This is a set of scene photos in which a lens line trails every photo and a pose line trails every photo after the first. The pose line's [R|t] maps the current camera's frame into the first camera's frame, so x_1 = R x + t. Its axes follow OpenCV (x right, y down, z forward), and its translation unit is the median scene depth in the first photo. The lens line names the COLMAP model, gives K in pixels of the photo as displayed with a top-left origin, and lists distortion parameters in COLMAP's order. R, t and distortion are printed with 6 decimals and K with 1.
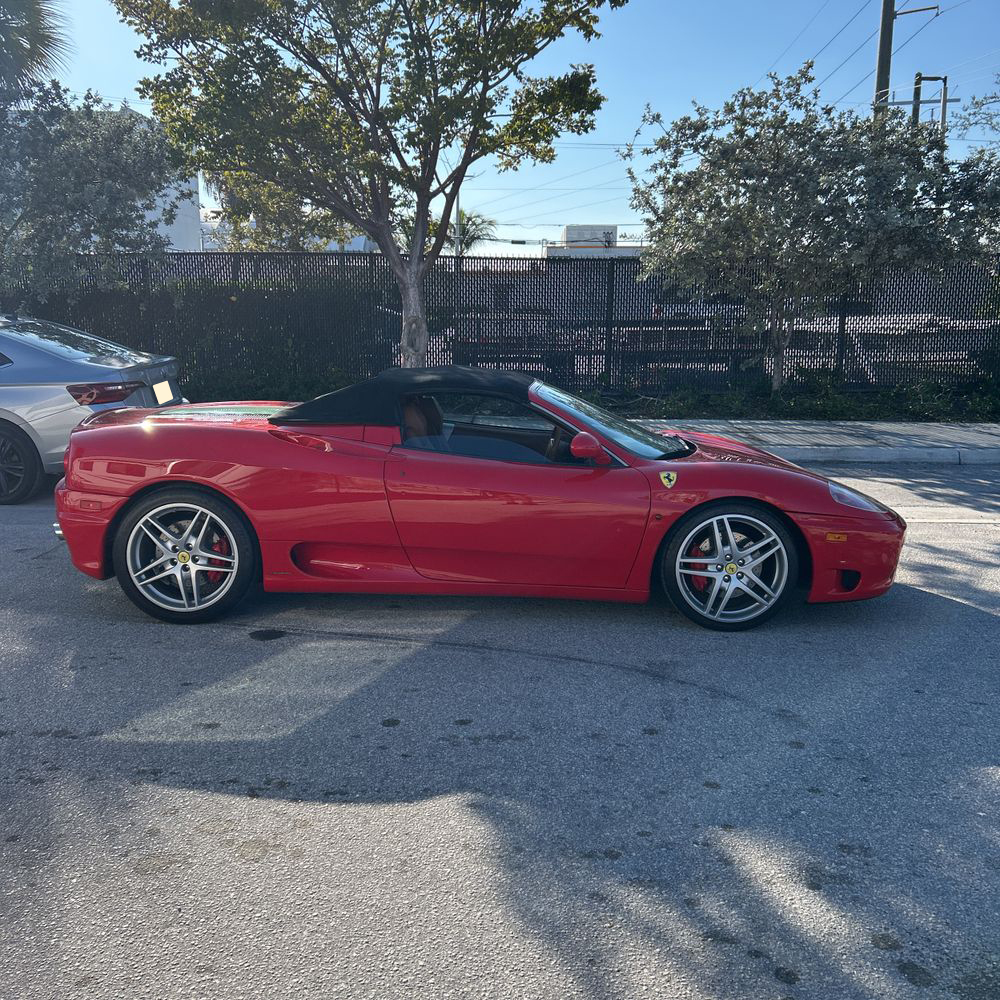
lens RADIAL K [[1012.5, 0, 495.5], [0, 1012.5, 472.7], [0, 0, 1]] dist [0.104772, -0.010115]
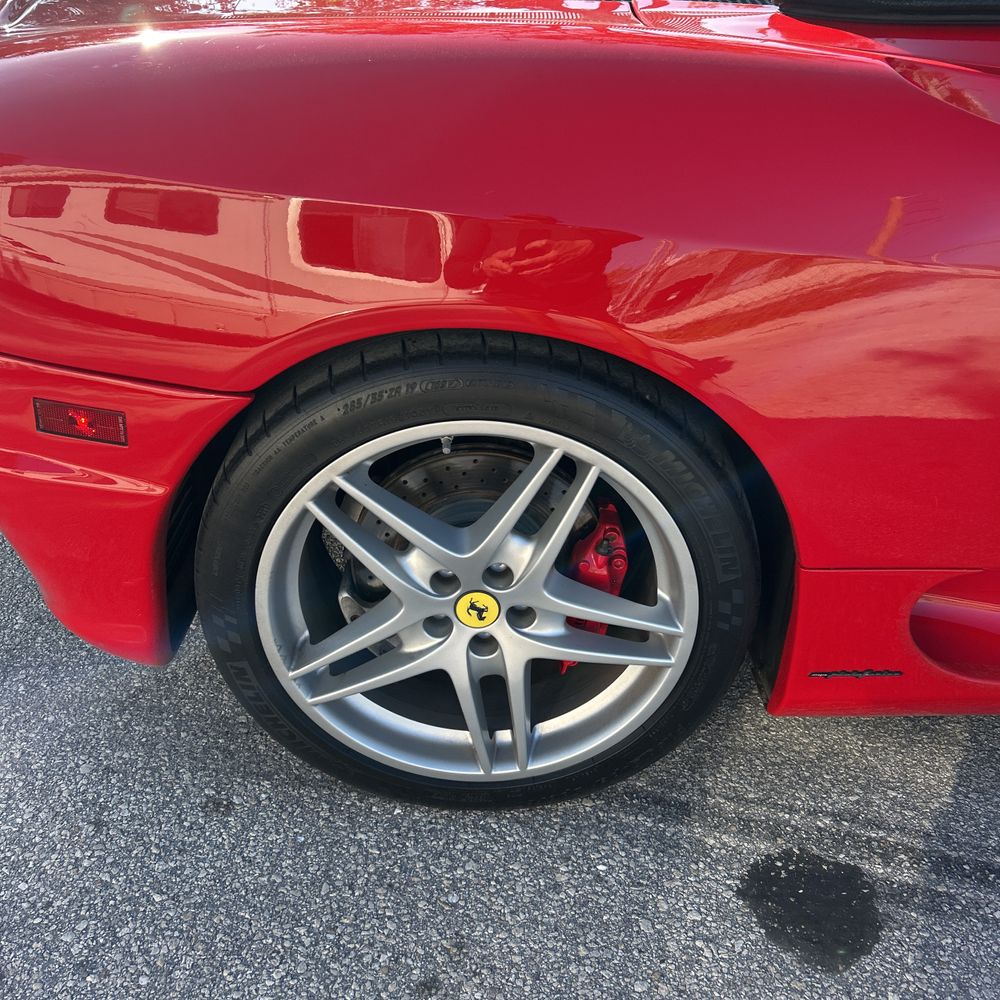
lens RADIAL K [[1038.0, 0, 500.2], [0, 1038.0, 484.3], [0, 0, 1]] dist [0.028969, -0.010808]
pose [[0.999694, 0.008744, -0.023126, -0.291676], [0.001073, 0.919157, 0.393890, -0.046430], [0.024701, -0.393795, 0.918867, 0.771498]]
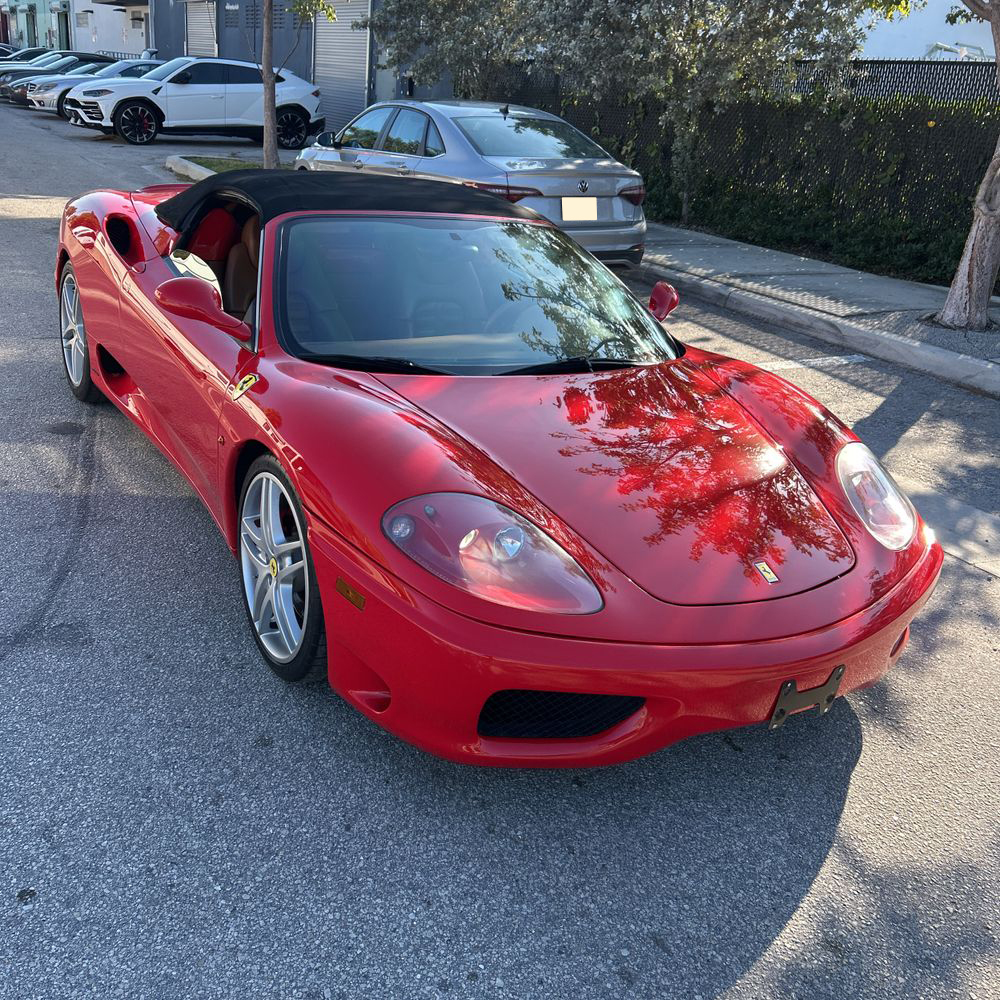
lens RADIAL K [[1024.7, 0, 488.8], [0, 1024.7, 497.4], [0, 0, 1]] dist [0.021085, -0.017929]
pose [[0.524934, 0.352002, -0.774944, 0.727648], [-0.218302, 0.935699, 0.277147, -0.129142], [0.822671, 0.023688, 0.568023, 0.766345]]
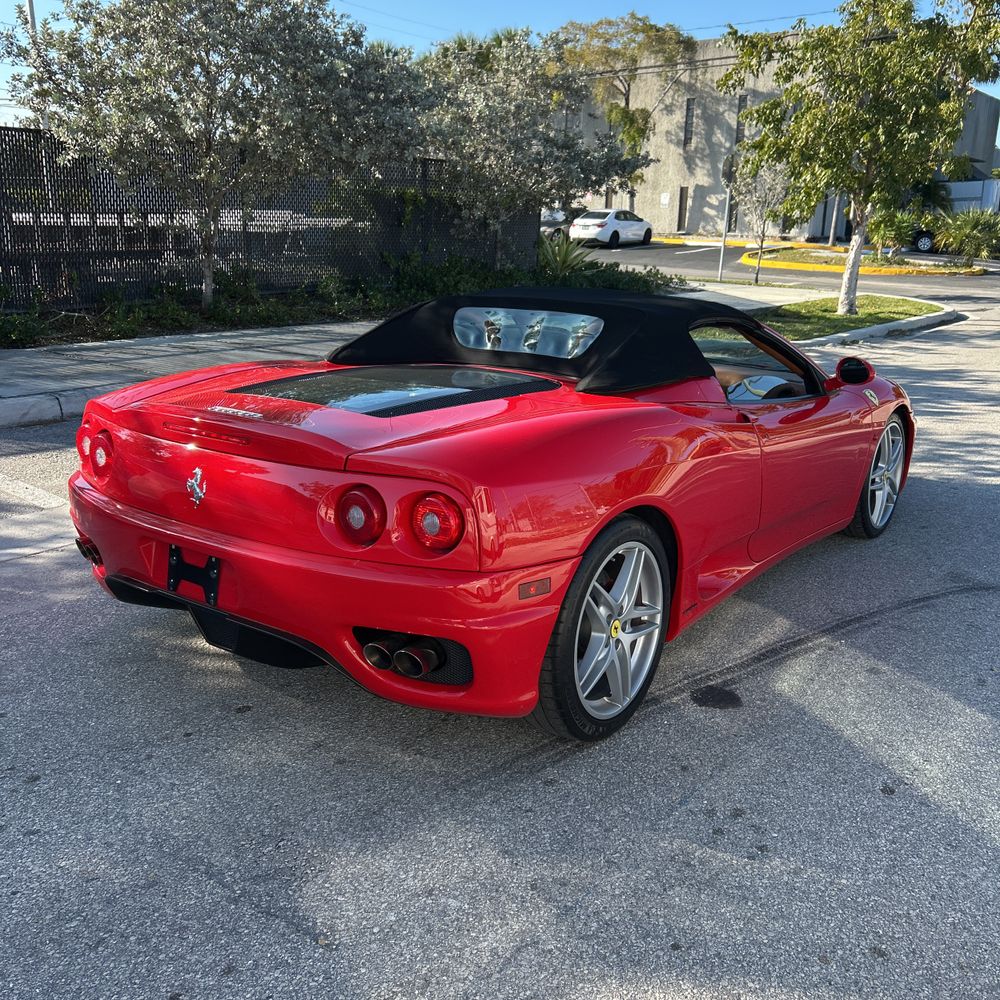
lens RADIAL K [[987.1, 0, 496.1], [0, 987.1, 514.5], [0, 0, 1]] dist [0.032734, -0.034355]
pose [[0.601102, -0.221405, 0.767891, -0.784052], [0.105106, 0.974413, 0.198674, -0.109138], [-0.792230, -0.038713, 0.608993, 0.693327]]
